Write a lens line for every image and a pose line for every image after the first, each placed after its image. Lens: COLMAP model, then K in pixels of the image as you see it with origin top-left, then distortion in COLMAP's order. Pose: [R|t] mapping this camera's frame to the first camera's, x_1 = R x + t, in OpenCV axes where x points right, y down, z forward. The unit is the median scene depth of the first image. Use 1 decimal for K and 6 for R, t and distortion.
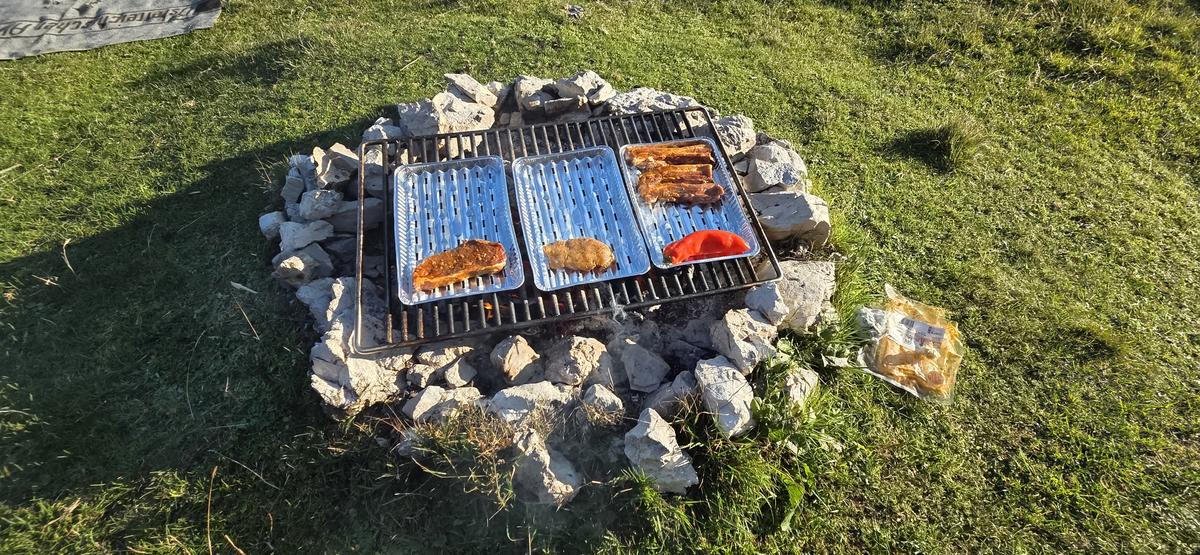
lens RADIAL K [[488.3, 0, 601.1], [0, 488.3, 284.3], [0, 0, 1]] dist [0.003312, -0.000617]
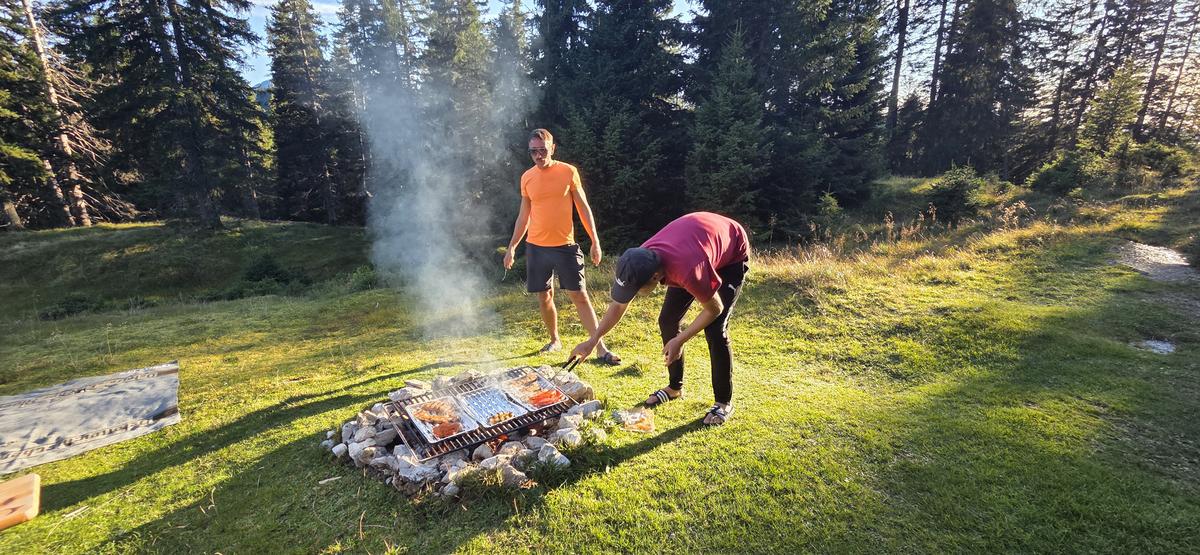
lens RADIAL K [[488.3, 0, 601.1], [0, 488.3, 284.3], [0, 0, 1]] dist [0.003312, -0.000617]
pose [[0.901769, -0.135002, 0.410593, -0.418707], [0.370953, 0.729286, -0.574923, 0.907258], [-0.221824, 0.670758, 0.707727, -1.100137]]
